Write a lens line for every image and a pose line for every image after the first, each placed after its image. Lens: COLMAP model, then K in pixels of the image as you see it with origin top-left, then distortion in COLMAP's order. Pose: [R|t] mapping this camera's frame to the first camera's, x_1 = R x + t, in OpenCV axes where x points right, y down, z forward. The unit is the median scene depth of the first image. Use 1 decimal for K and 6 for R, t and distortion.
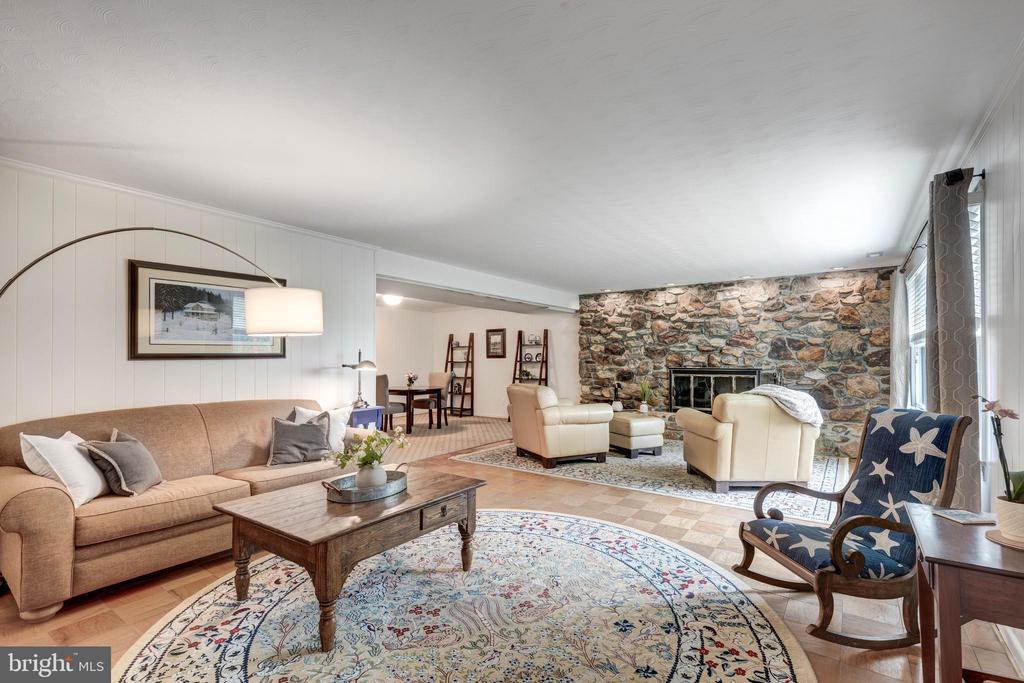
lens RADIAL K [[466.9, 0, 521.0], [0, 466.9, 358.2], [0, 0, 1]] dist [0.002167, -0.002499]
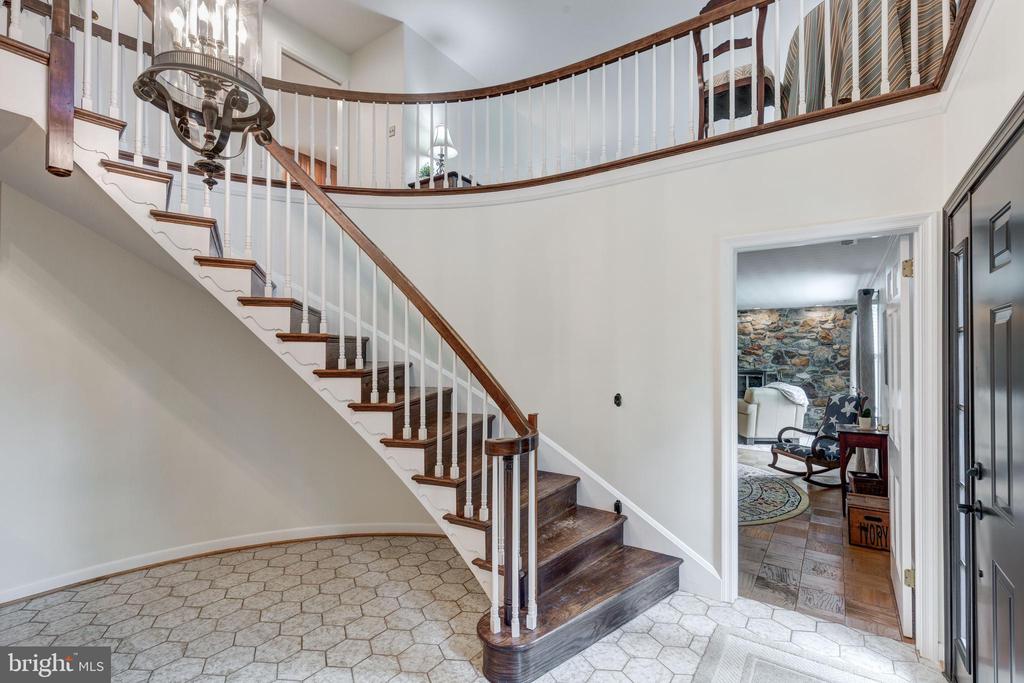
lens RADIAL K [[466.9, 0, 512.9], [0, 466.9, 351.5], [0, 0, 1]] dist [0.002167, -0.002499]
pose [[0.999934, 0.005310, 0.010204, -0.327365], [-0.005288, 0.999984, -0.002199, -0.033774], [-0.010215, 0.002144, 0.999946, -0.504537]]
